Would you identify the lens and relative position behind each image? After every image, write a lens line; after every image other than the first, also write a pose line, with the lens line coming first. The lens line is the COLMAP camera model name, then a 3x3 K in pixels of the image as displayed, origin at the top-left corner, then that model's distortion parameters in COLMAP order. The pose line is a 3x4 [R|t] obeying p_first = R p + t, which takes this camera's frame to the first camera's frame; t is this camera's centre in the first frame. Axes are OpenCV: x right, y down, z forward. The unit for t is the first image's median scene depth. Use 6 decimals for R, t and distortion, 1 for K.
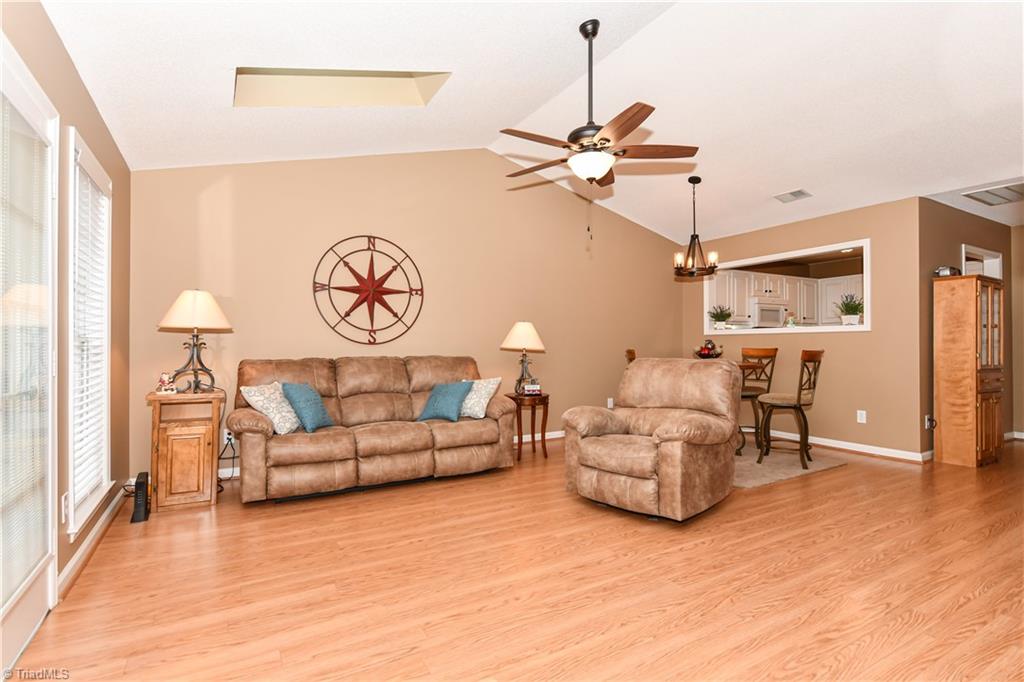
lens RADIAL K [[493.3, 0, 507.0], [0, 493.3, 337.1], [0, 0, 1]] dist [0.005164, -0.004089]
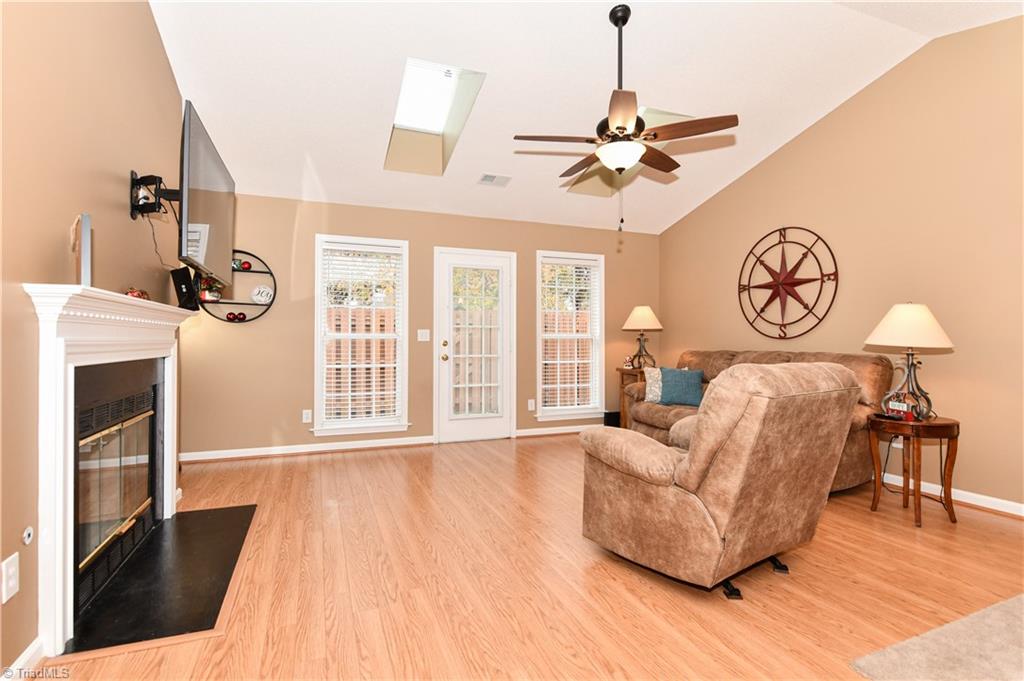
lens RADIAL K [[460.2, 0, 506.2], [0, 460.2, 343.3], [0, 0, 1]] dist [-0.035229, -0.000641]
pose [[-0.124693, 0.006459, -0.992174, 1.946950], [0.017896, 0.999831, 0.004259, 0.028079], [0.992034, -0.017225, -0.124788, 1.593901]]
